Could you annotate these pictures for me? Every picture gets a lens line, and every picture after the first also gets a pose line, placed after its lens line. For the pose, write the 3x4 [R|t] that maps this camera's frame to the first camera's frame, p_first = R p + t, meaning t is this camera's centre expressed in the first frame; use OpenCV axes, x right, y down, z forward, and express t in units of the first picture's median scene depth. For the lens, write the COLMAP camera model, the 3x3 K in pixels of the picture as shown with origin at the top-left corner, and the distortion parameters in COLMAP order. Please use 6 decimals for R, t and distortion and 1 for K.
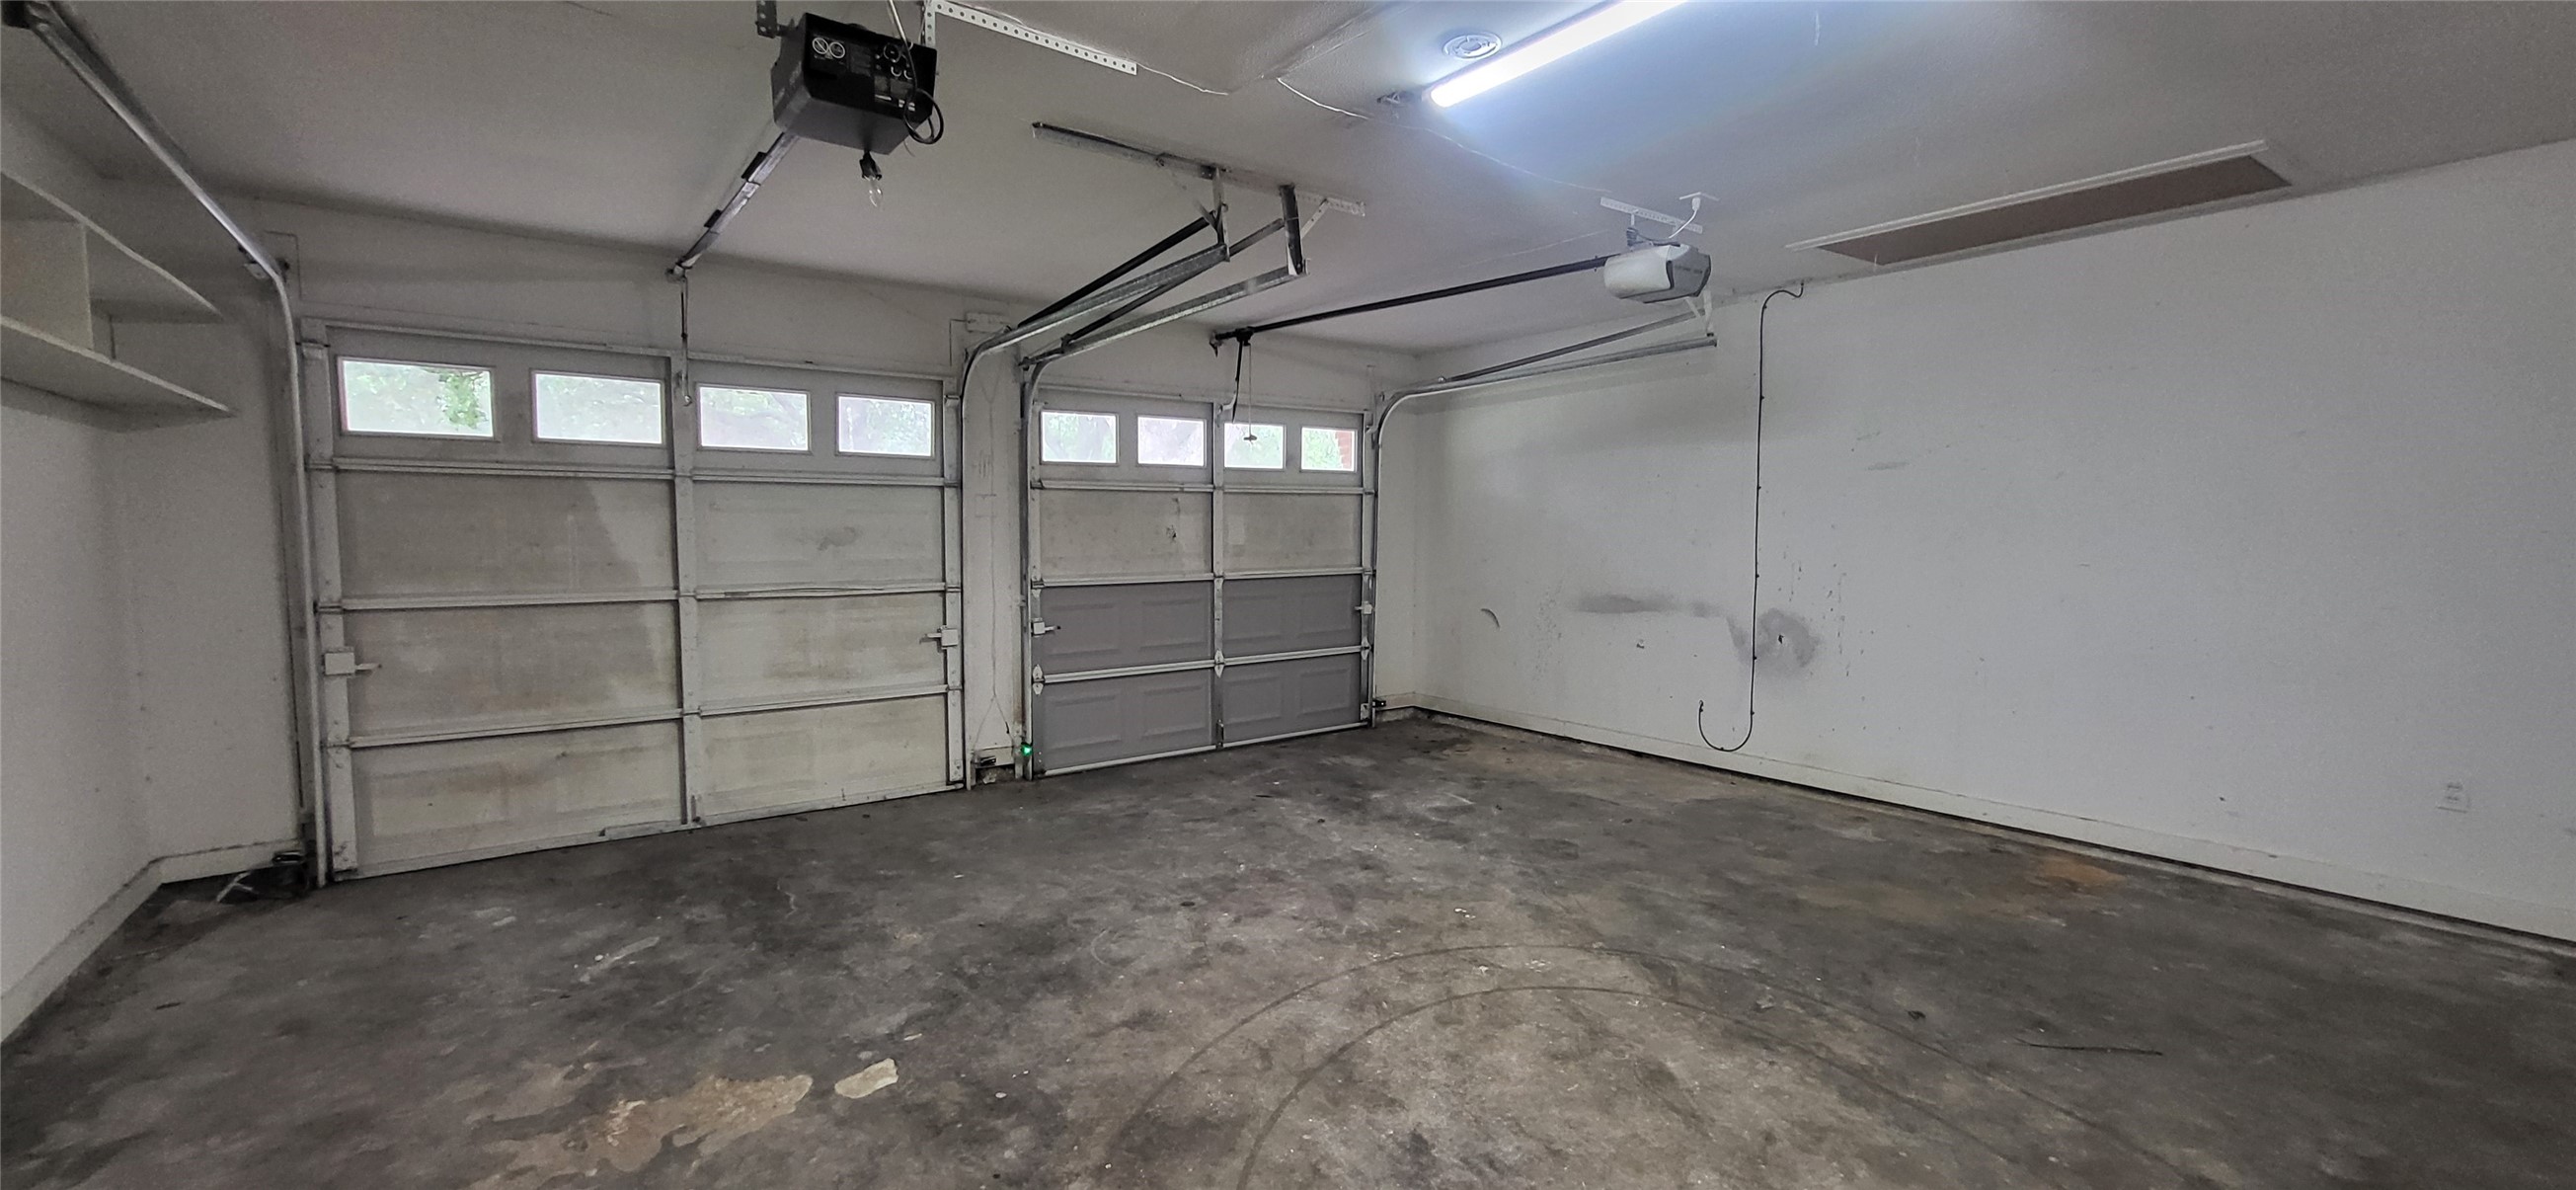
lens RADIAL K [[1020.9, 0, 1277.8], [0, 1020.9, 597.9], [0, 0, 1]] dist [-0.001413, 0.000395]
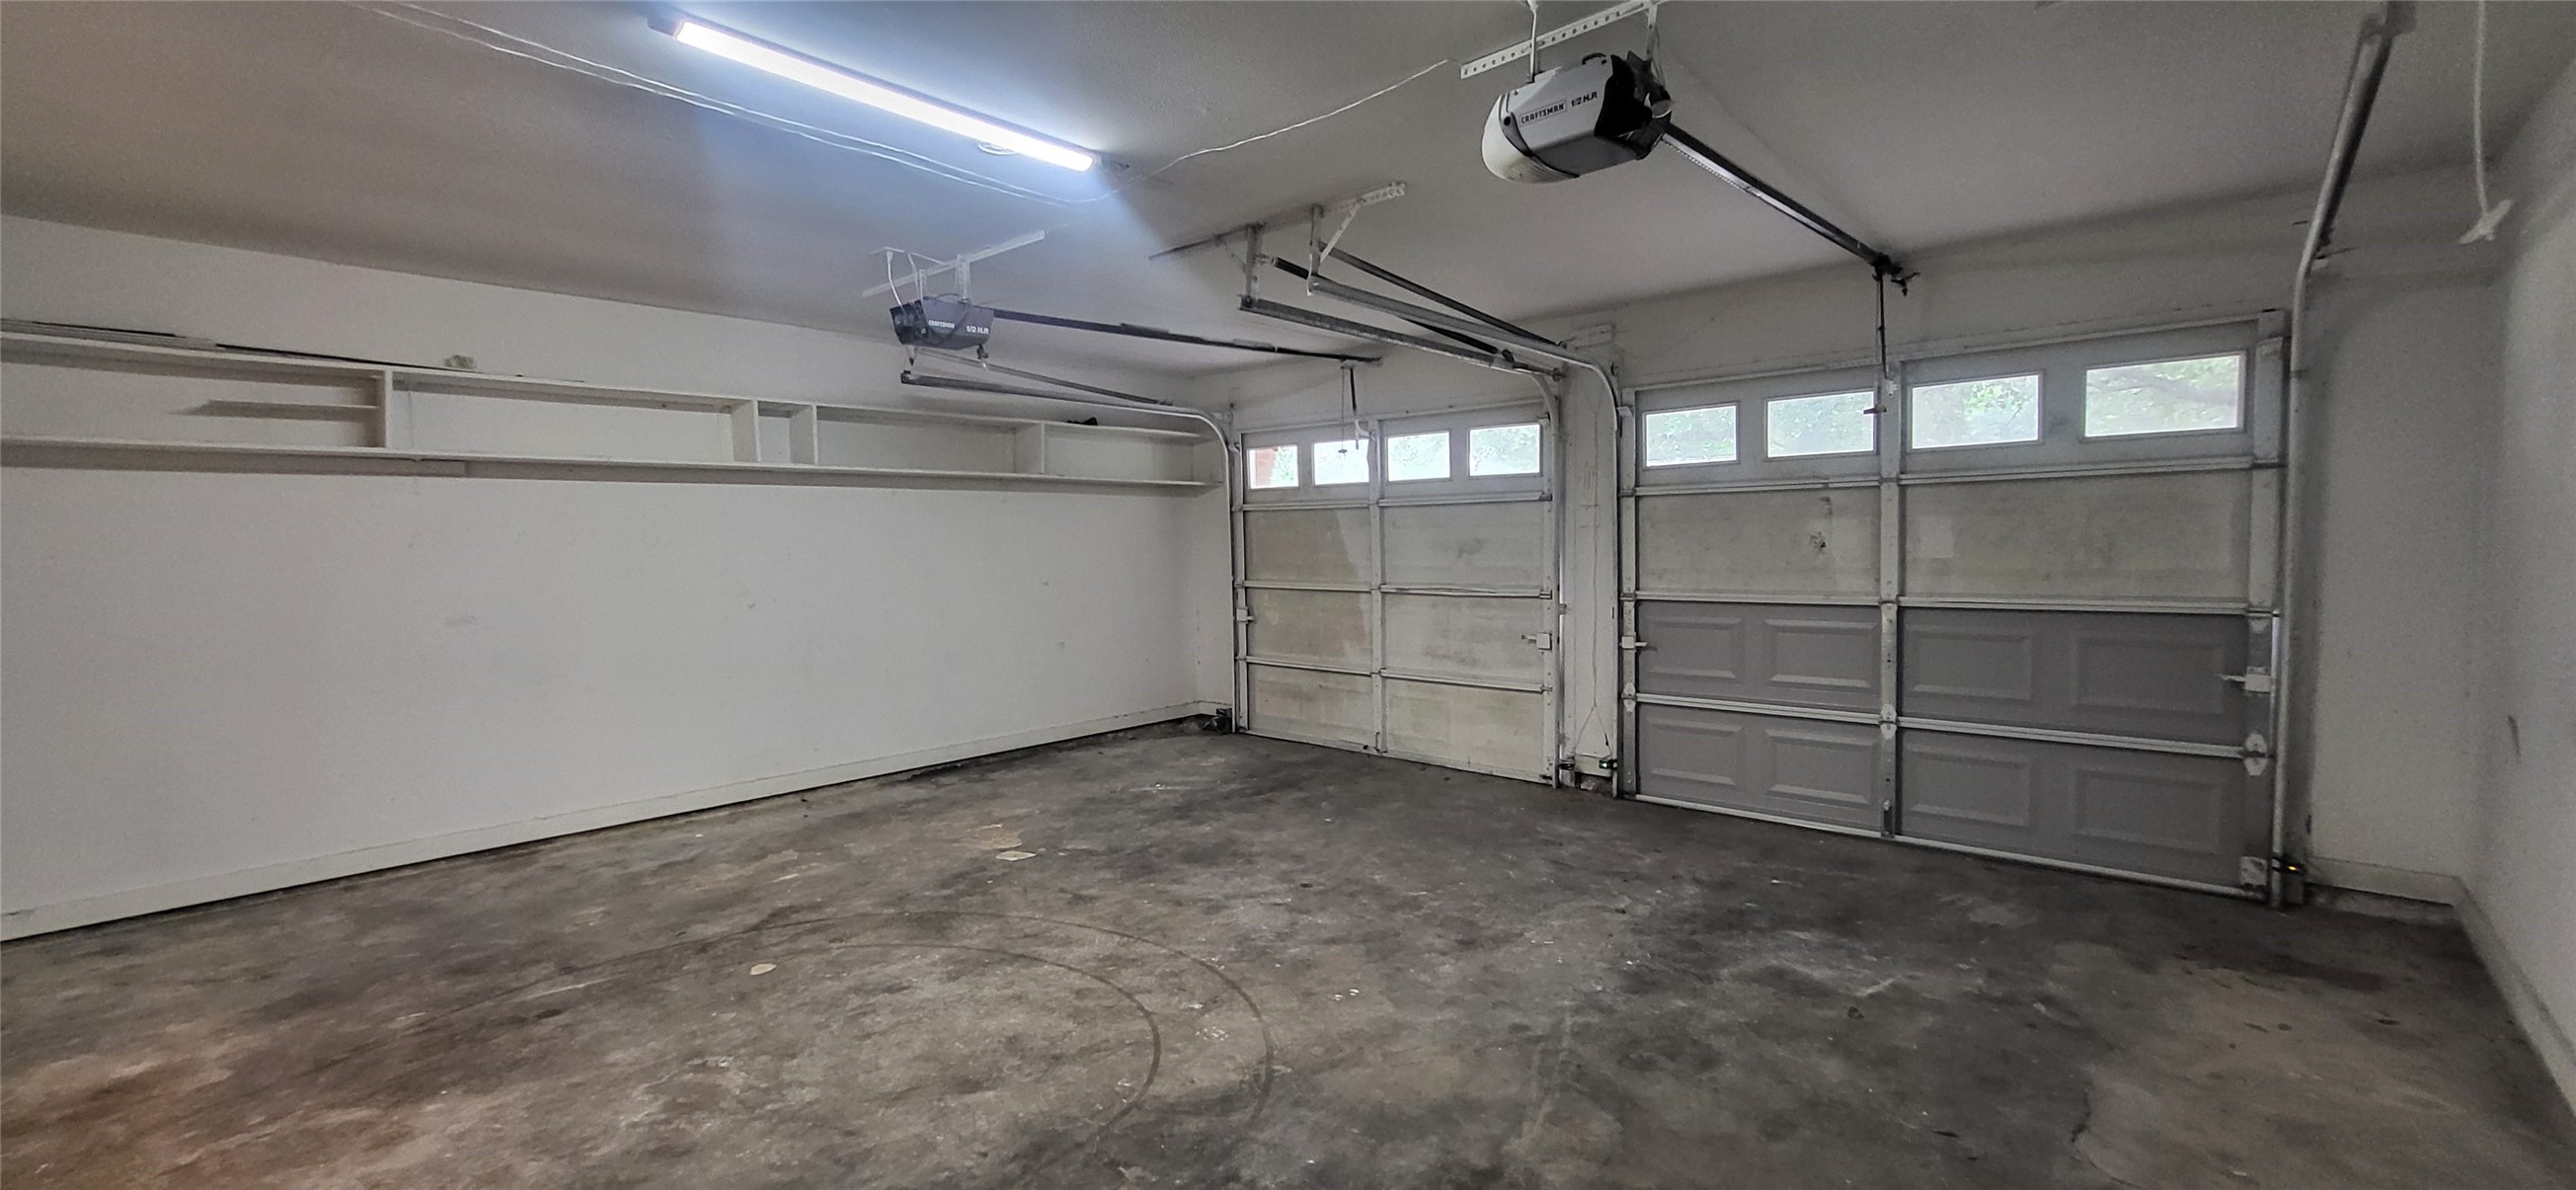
lens RADIAL K [[1020.9, 0, 1277.8], [0, 1020.9, 597.9], [0, 0, 1]] dist [-0.001413, 0.000395]
pose [[0.190597, 0.053508, -0.980209, 0.848376], [-0.053423, 0.997599, 0.044070, -0.048807], [0.980214, 0.043966, 0.192998, 0.653168]]
